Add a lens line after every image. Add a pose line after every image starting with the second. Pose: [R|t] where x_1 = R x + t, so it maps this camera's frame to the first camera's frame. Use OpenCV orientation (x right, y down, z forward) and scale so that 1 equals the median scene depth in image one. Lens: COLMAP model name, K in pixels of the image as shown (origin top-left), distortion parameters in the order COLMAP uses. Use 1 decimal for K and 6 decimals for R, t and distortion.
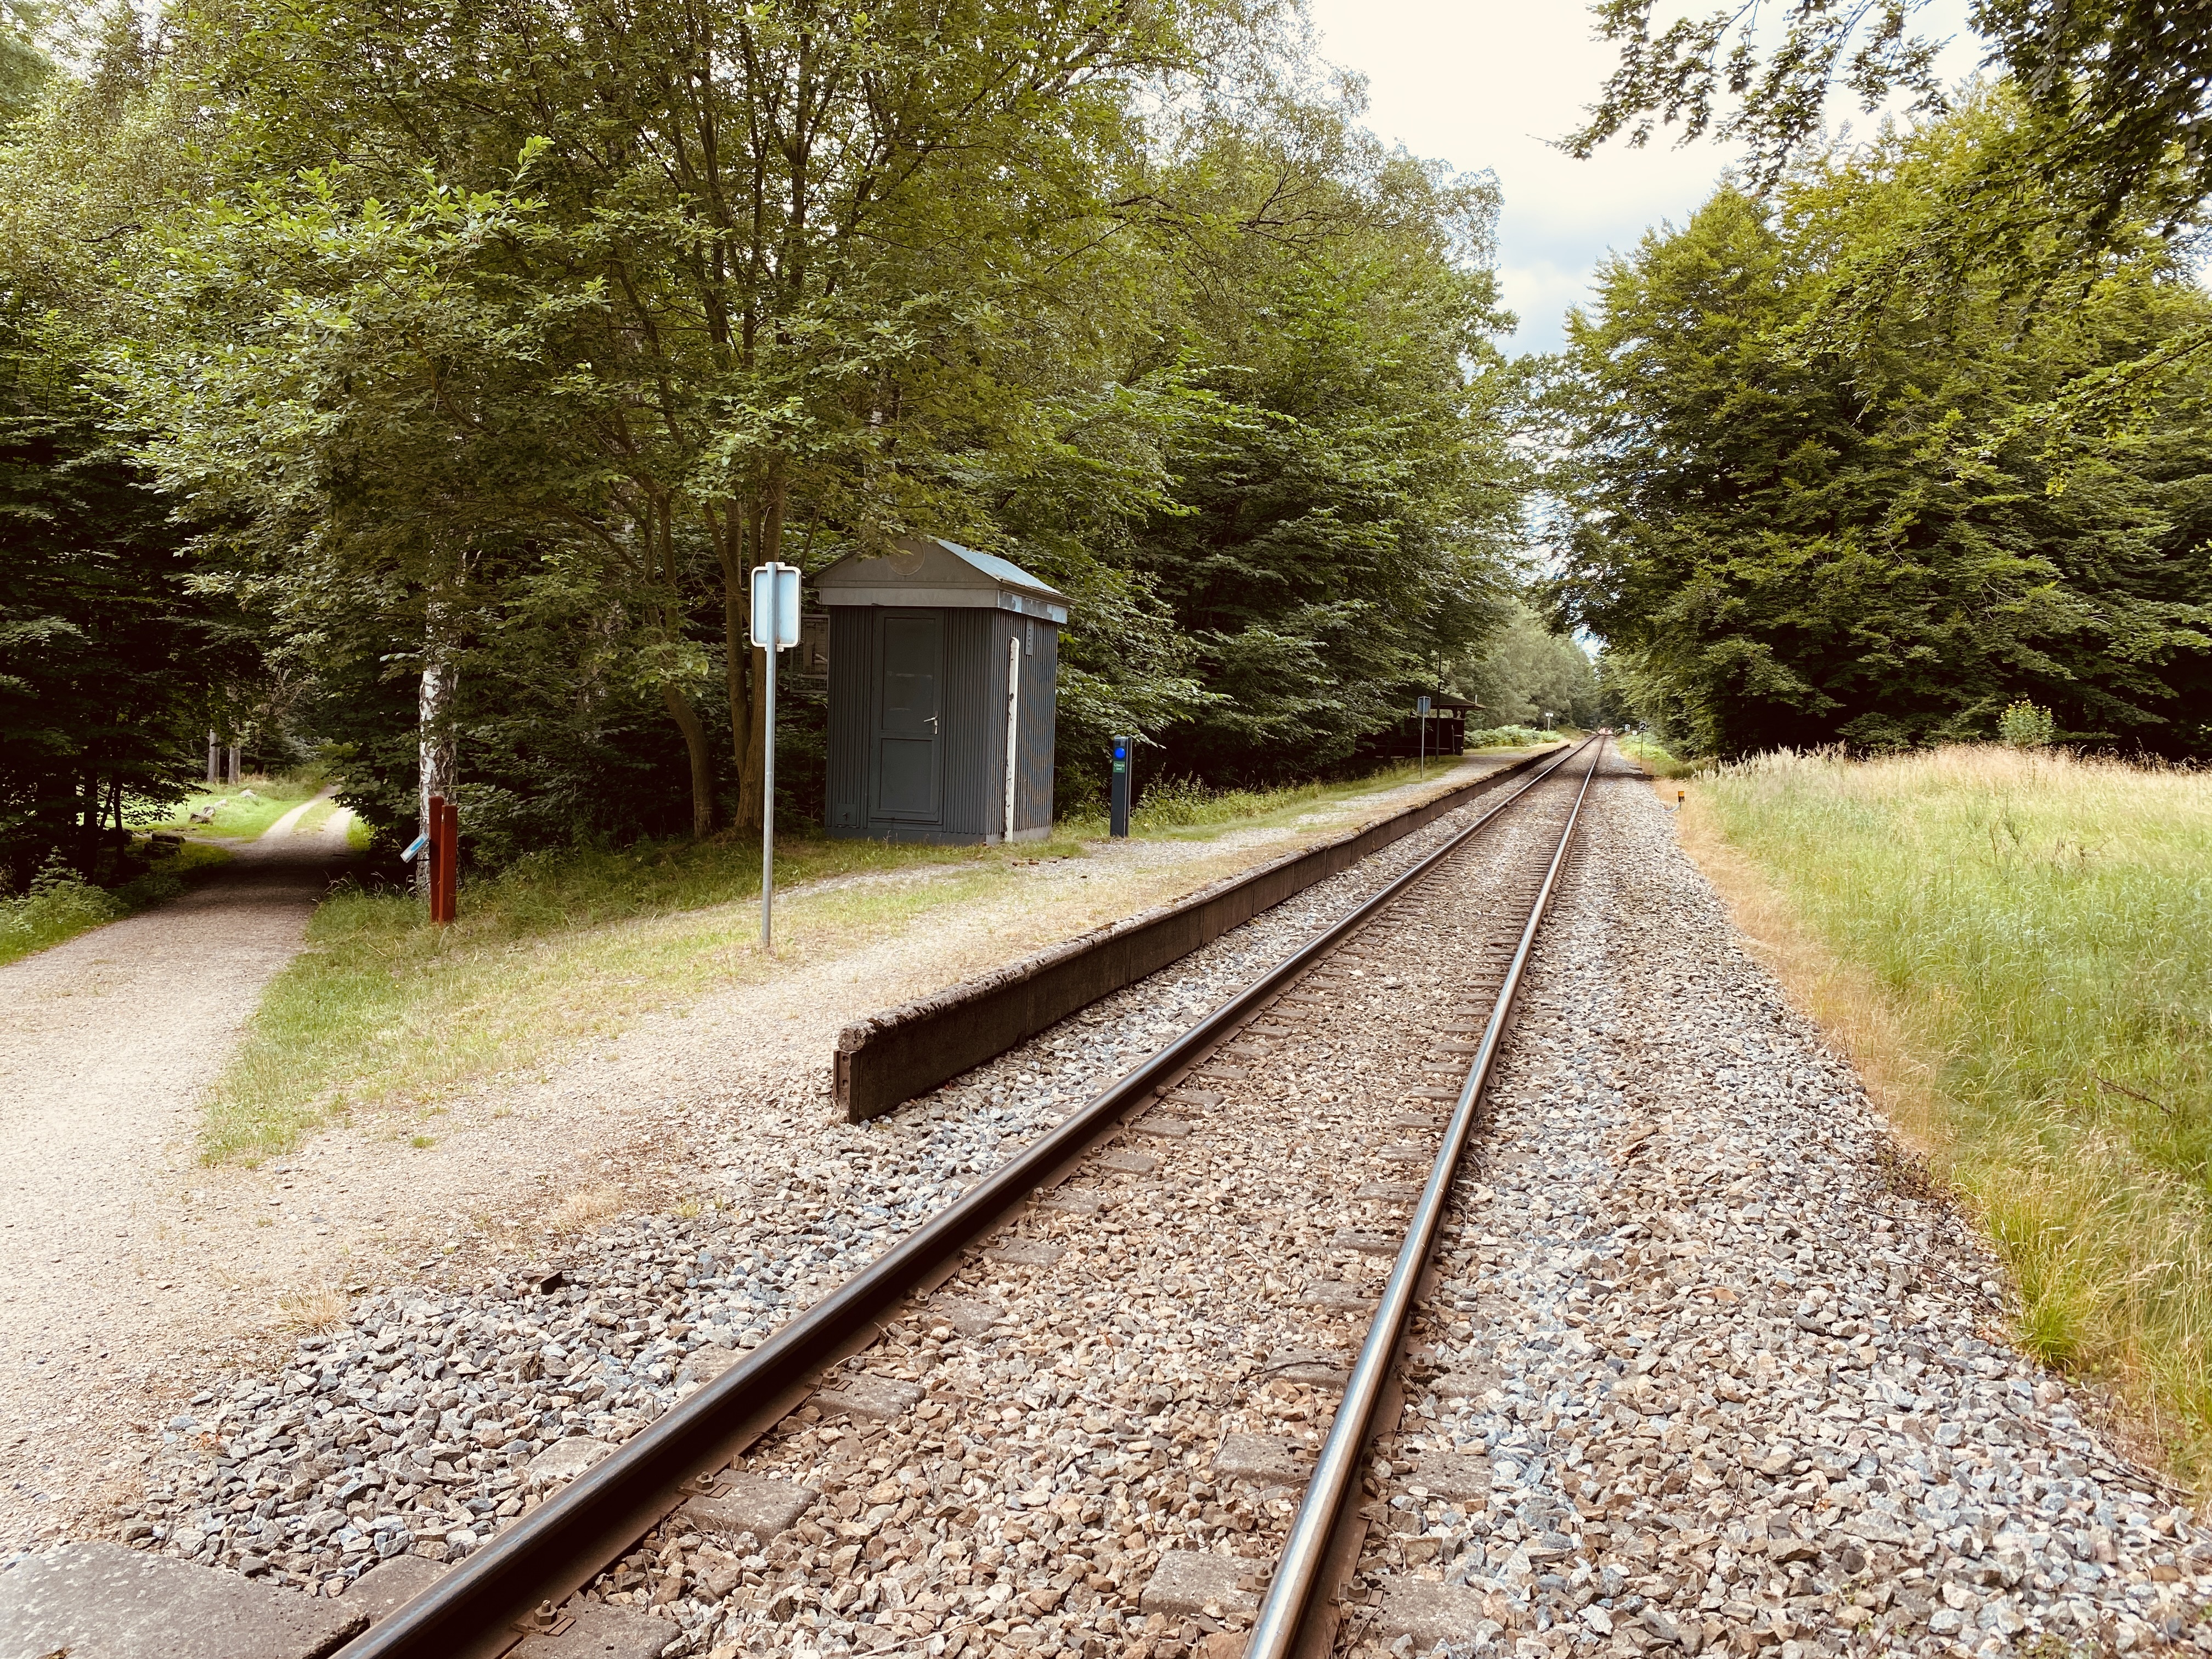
lens RADIAL K [[1759.0, 0, 1106.0], [0, 1759.0, 829.5], [0, 0, 1]] dist [0.093731, -0.157545]
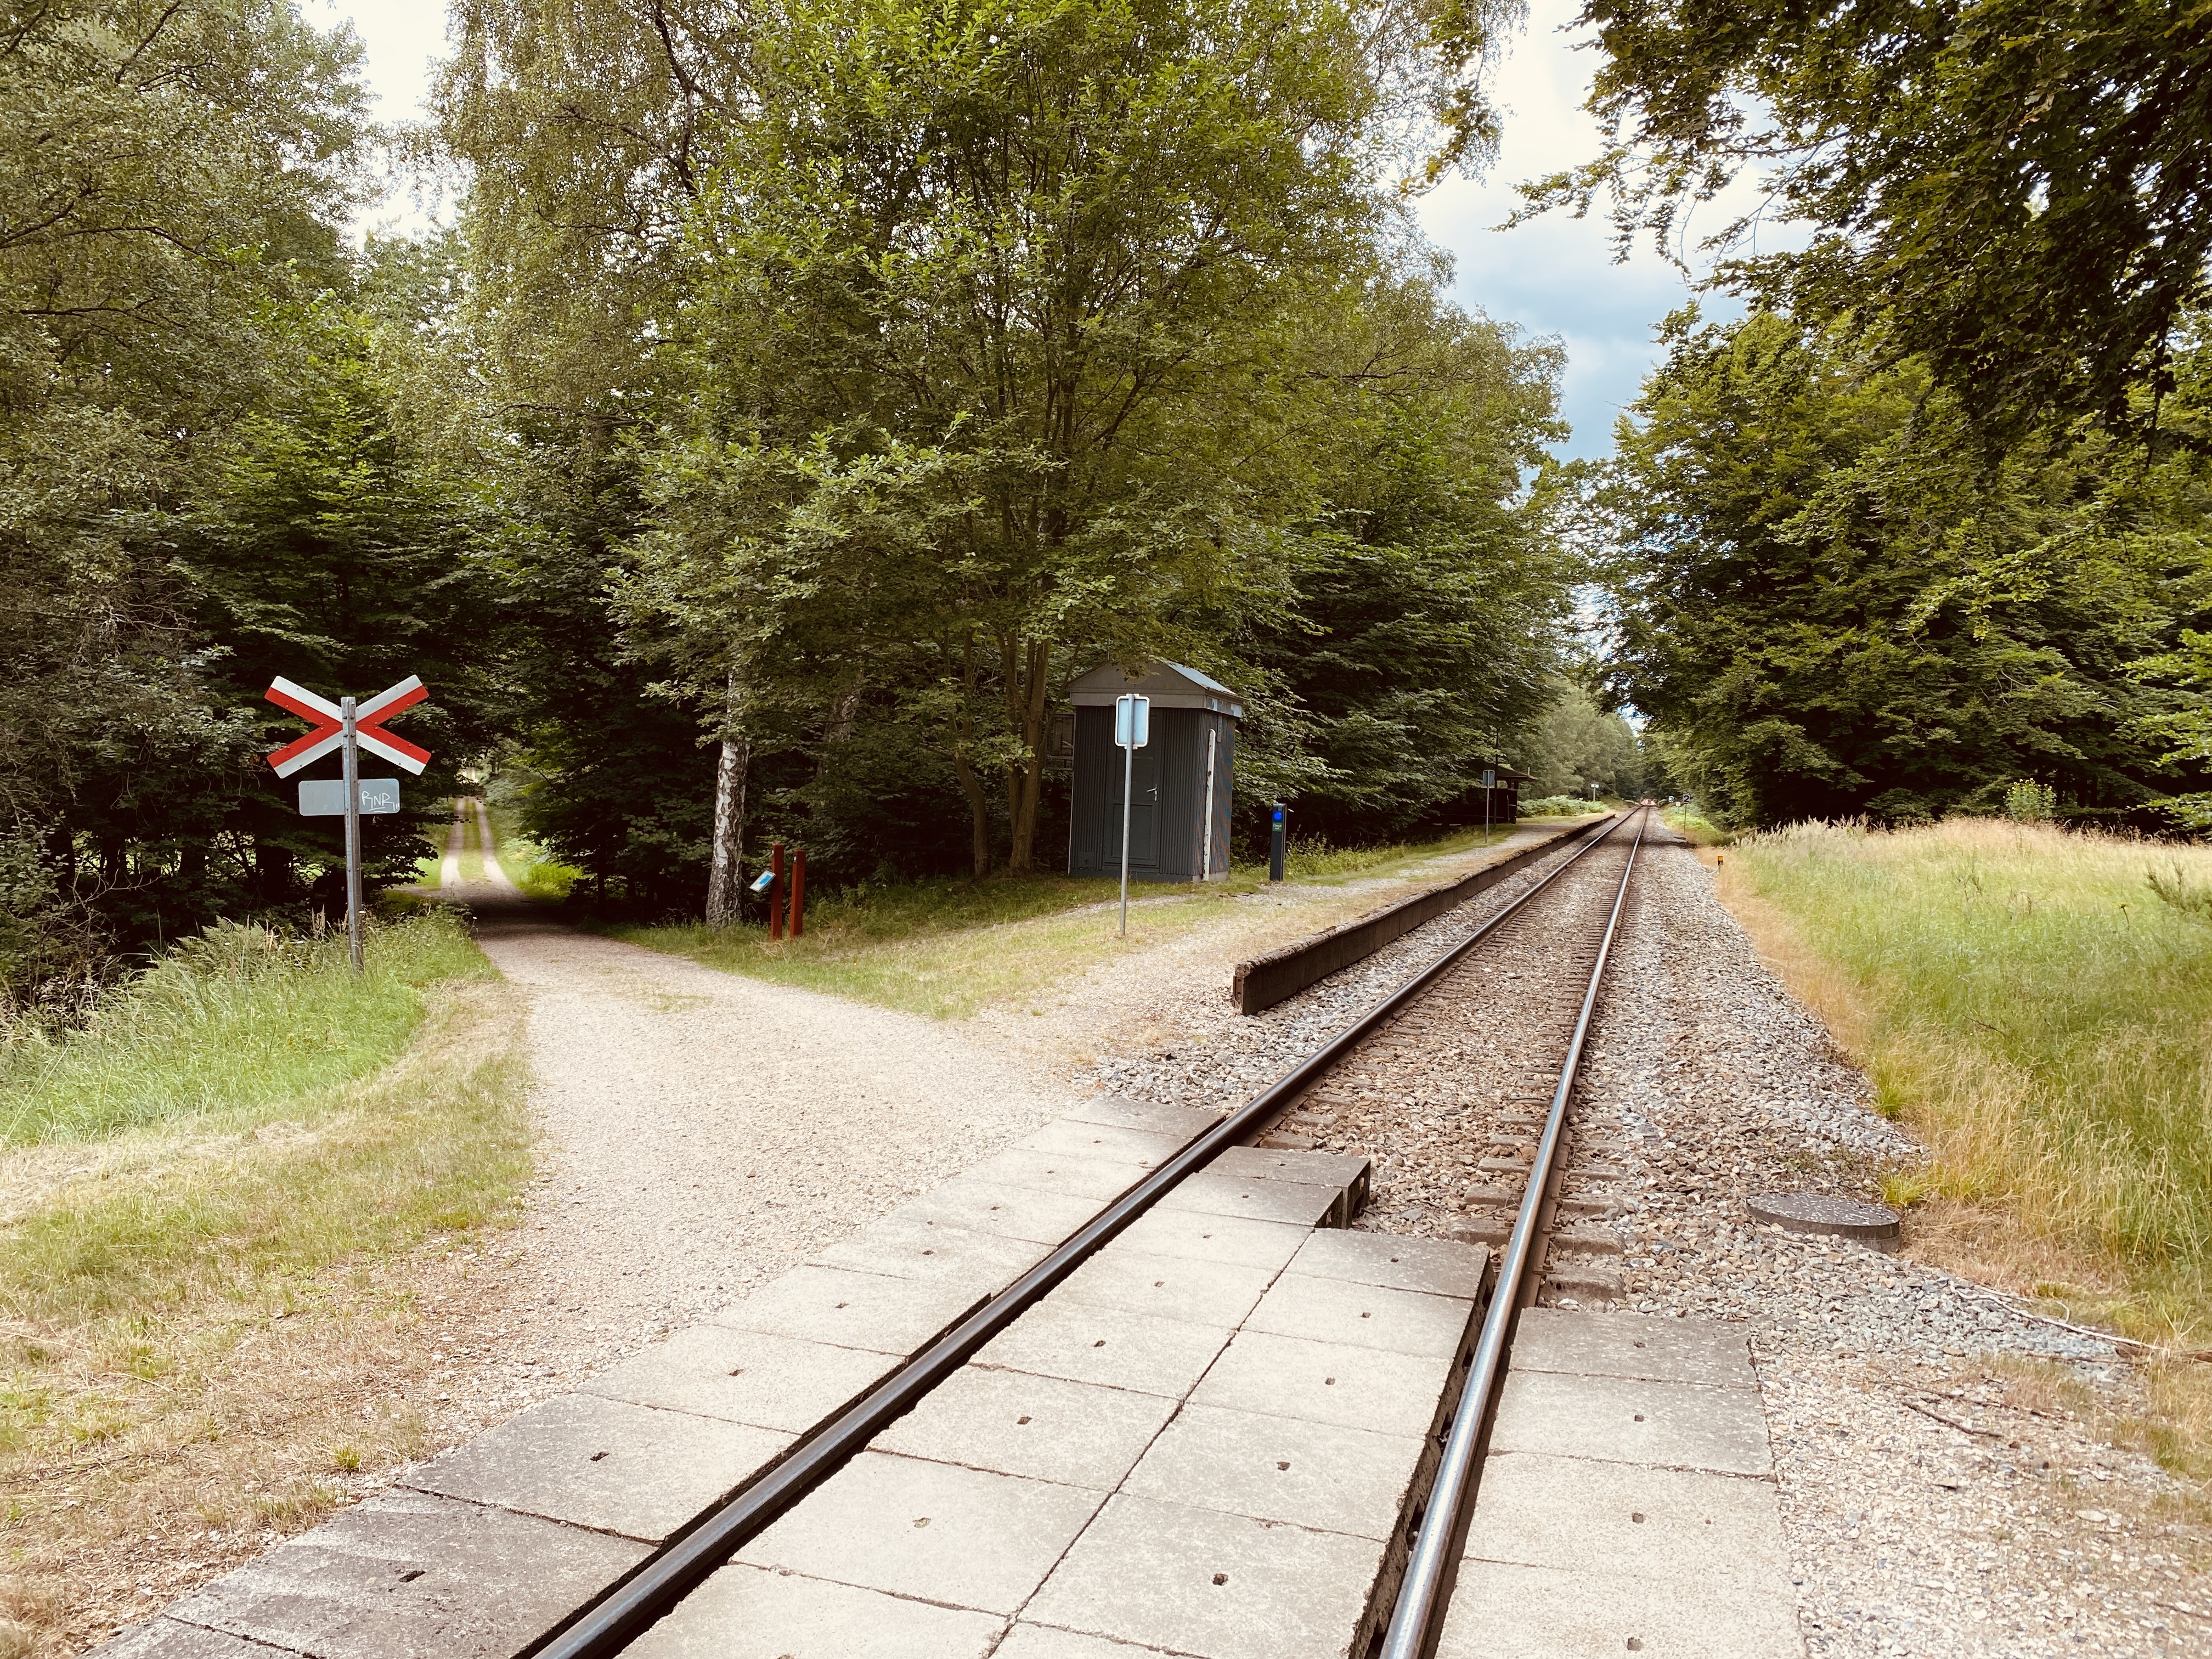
lens RADIAL K [[1759.0, 0, 1106.0], [0, 1759.0, 829.5], [0, 0, 1]] dist [0.093731, -0.157545]
pose [[0.999703, 0.009625, -0.022390, -0.032255], [-0.010454, 0.999253, -0.037213, 0.005690], [0.022015, 0.037436, 0.999056, -0.106148]]
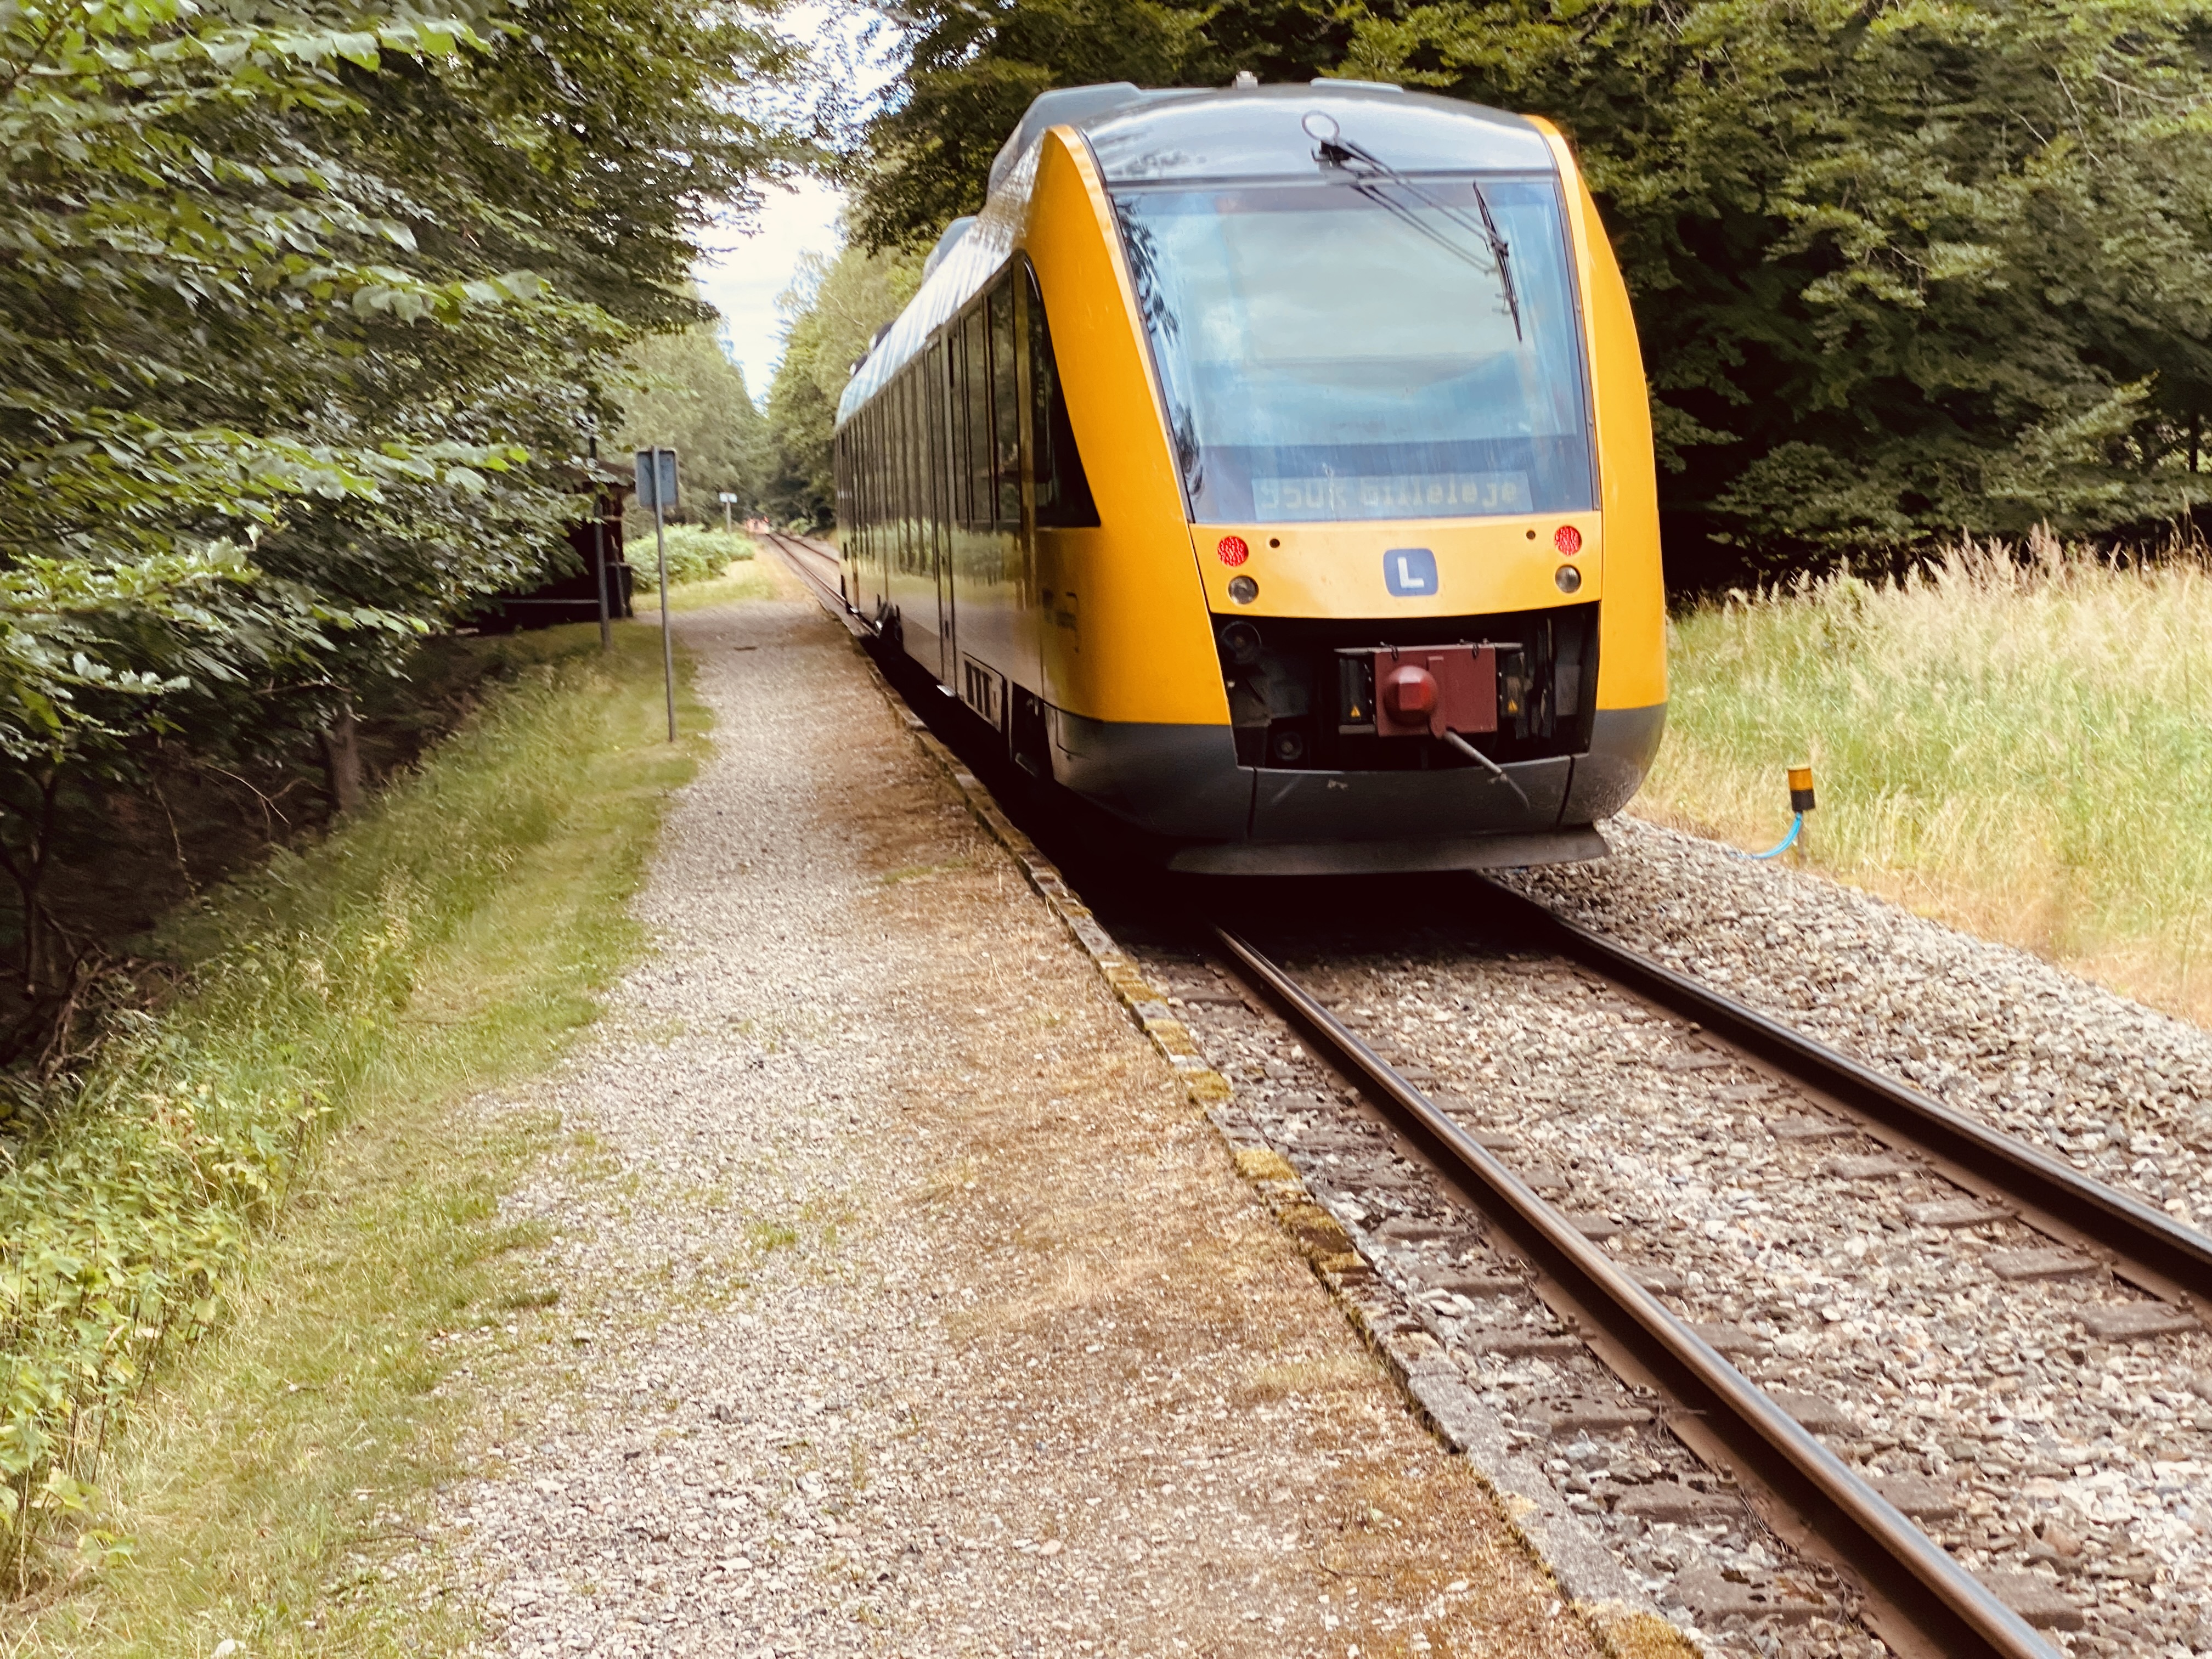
lens RADIAL K [[3641.7, 0, 1106.0], [0, 3641.7, 829.5], [0, 0, 1]] dist [-0.003774, -0.014753]
pose [[0.928780, -0.081649, 0.361526, 0.031844], [0.072837, 0.996621, 0.037959, -0.027117], [-0.363403, -0.008923, 0.931589, 0.385754]]
